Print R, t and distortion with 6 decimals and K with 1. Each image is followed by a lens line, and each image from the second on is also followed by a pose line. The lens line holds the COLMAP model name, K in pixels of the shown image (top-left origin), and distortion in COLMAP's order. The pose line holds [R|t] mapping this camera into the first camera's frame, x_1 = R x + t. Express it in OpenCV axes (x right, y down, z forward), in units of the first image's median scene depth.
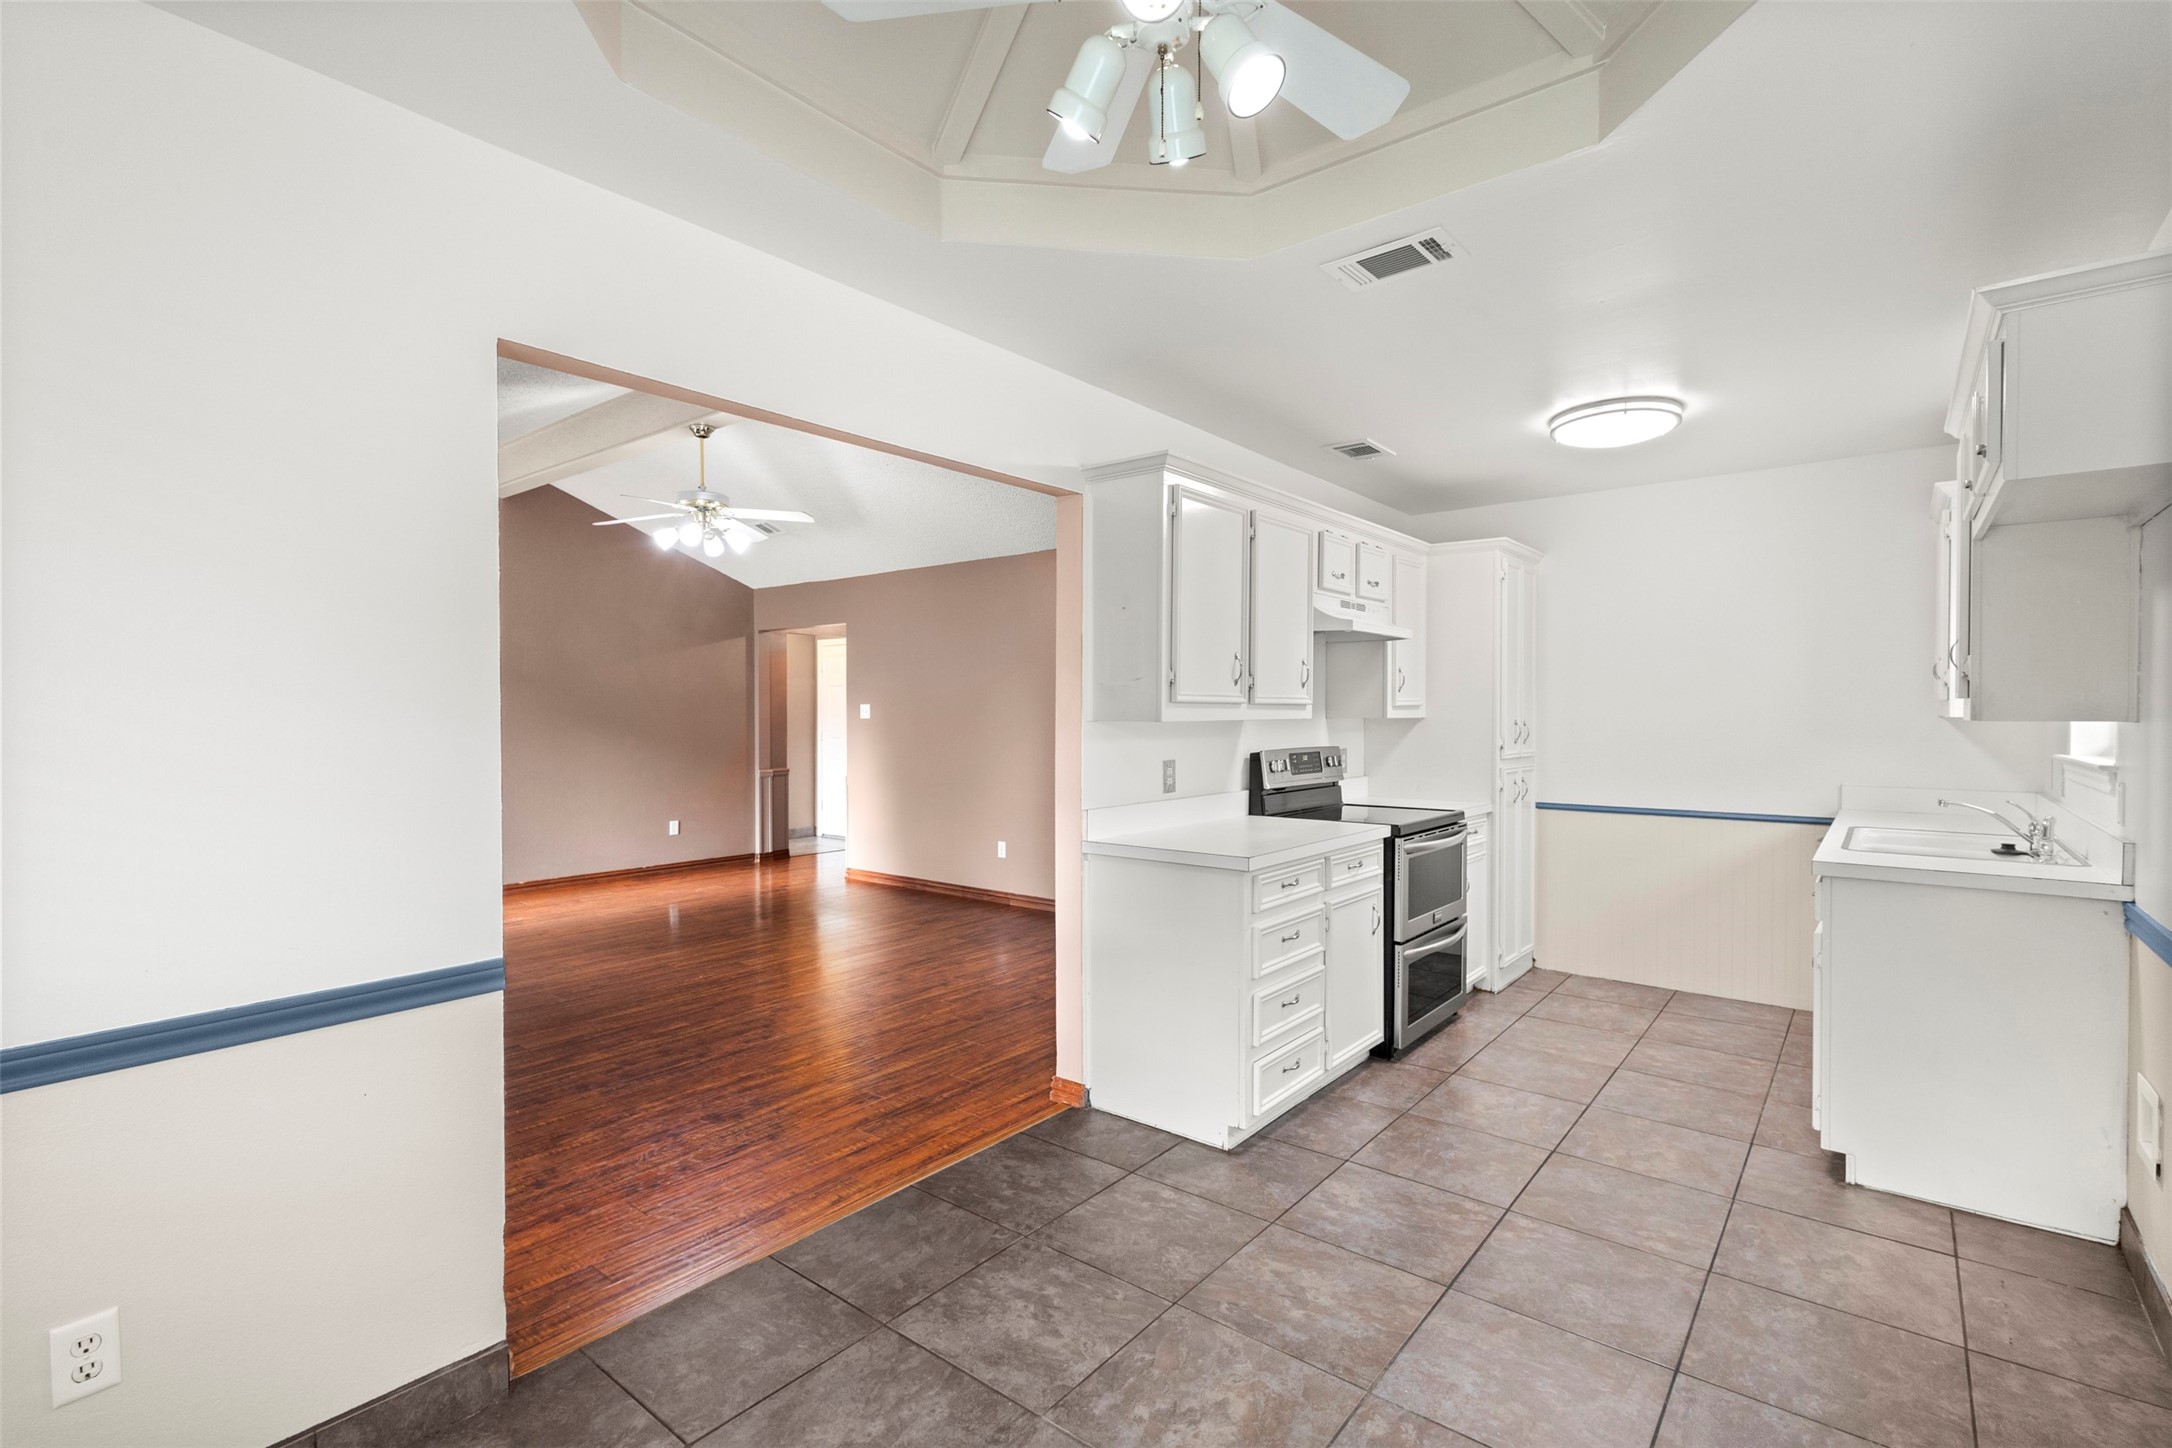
lens RADIAL K [[994.8, 0, 1080.1], [0, 994.8, 724.6], [0, 0, 1]] dist [0.009232, -0.004522]
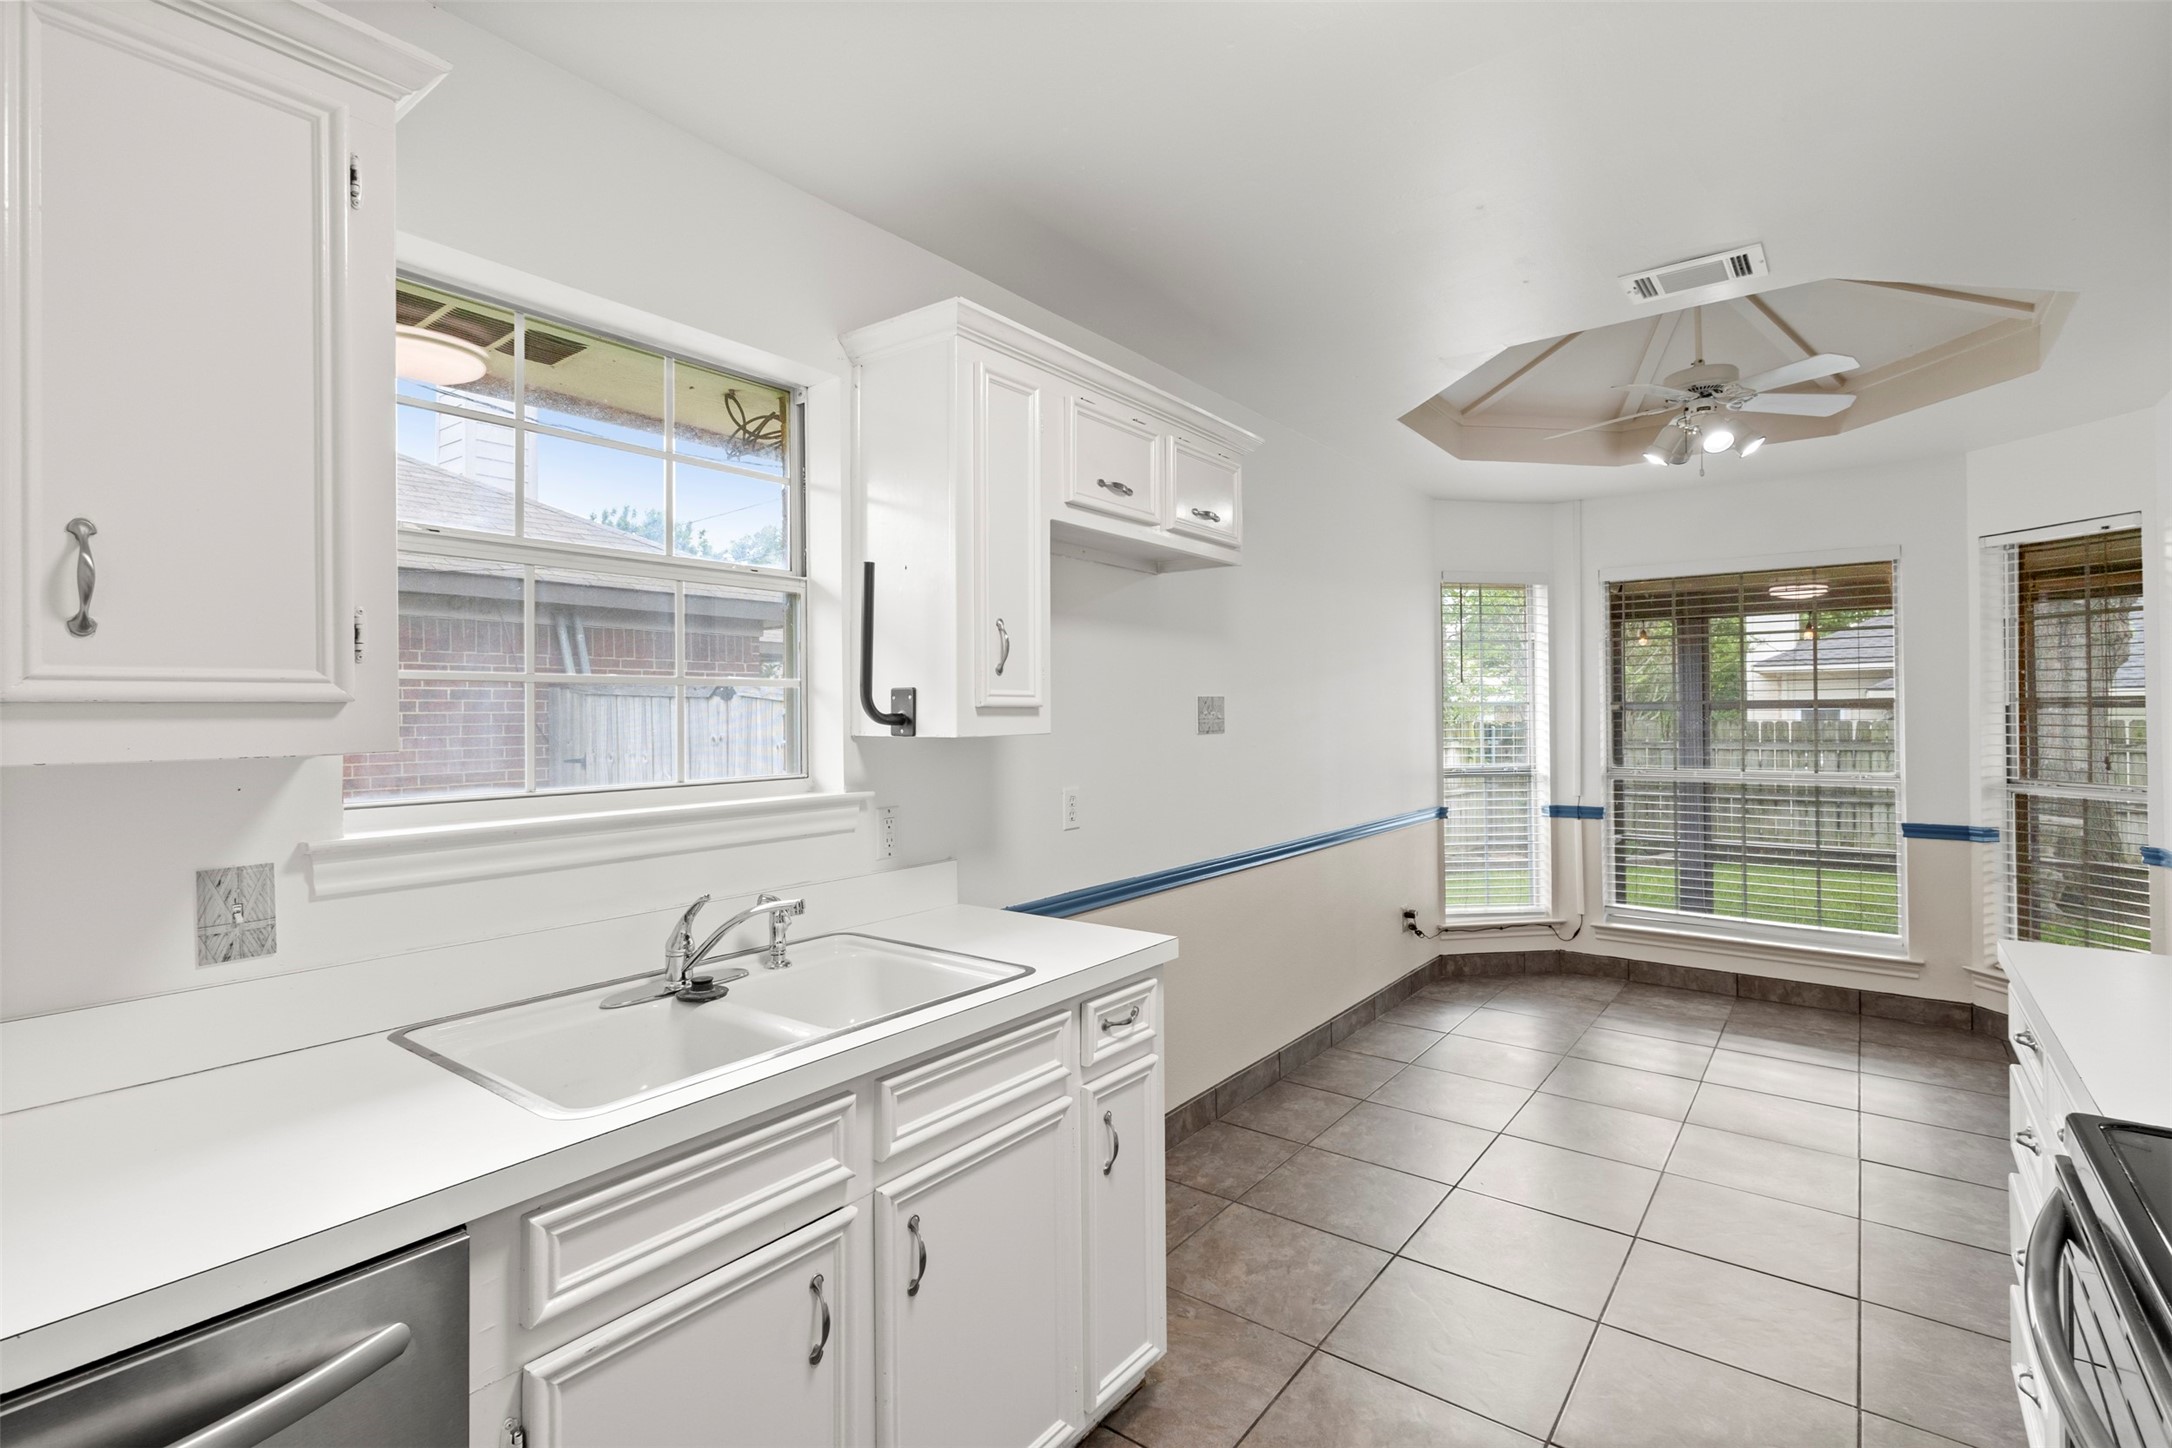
lens RADIAL K [[994.8, 0, 1089.6], [0, 994.8, 707.6], [0, 0, 1]] dist [0.009232, -0.004522]
pose [[-0.999553, 0.008018, -0.028808, 0.605756], [0.007797, 0.999939, 0.007759, -0.022398], [0.028868, 0.007531, -0.999555, 1.259612]]
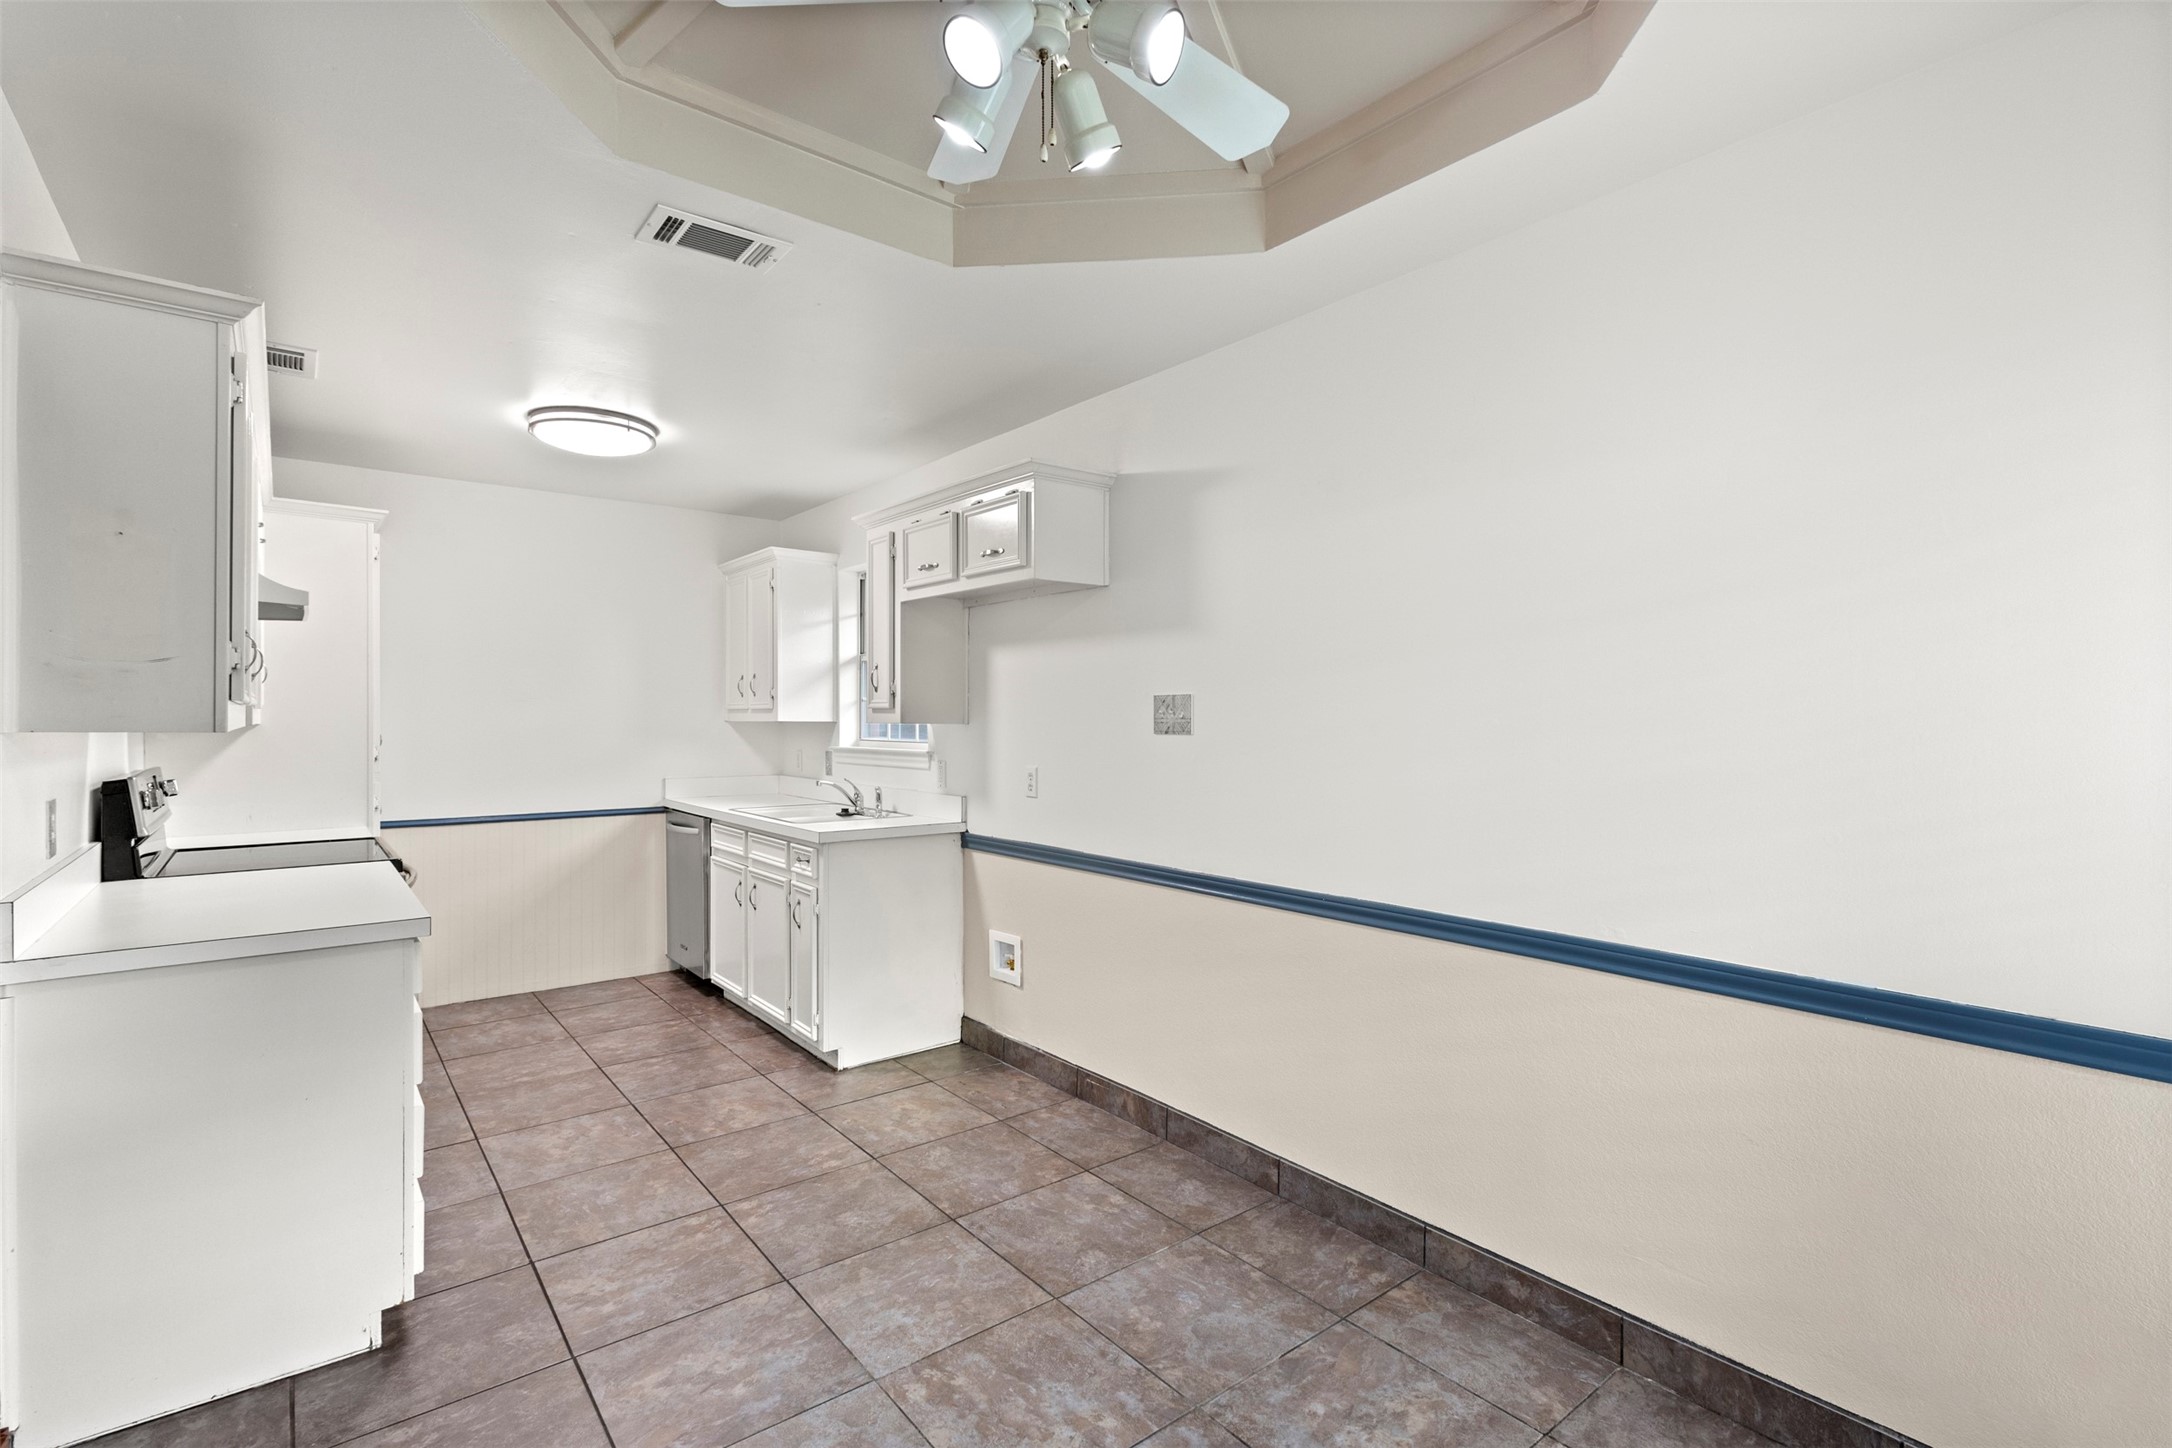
lens RADIAL K [[994.8, 0, 1092.3], [0, 994.8, 721.6], [0, 0, 1]] dist [0.009232, -0.004522]
pose [[0.203671, -0.002823, 0.979035, -0.341706], [0.010408, 0.999946, 0.000718, -0.003455], [-0.978984, 0.010044, 0.203689, 0.289466]]
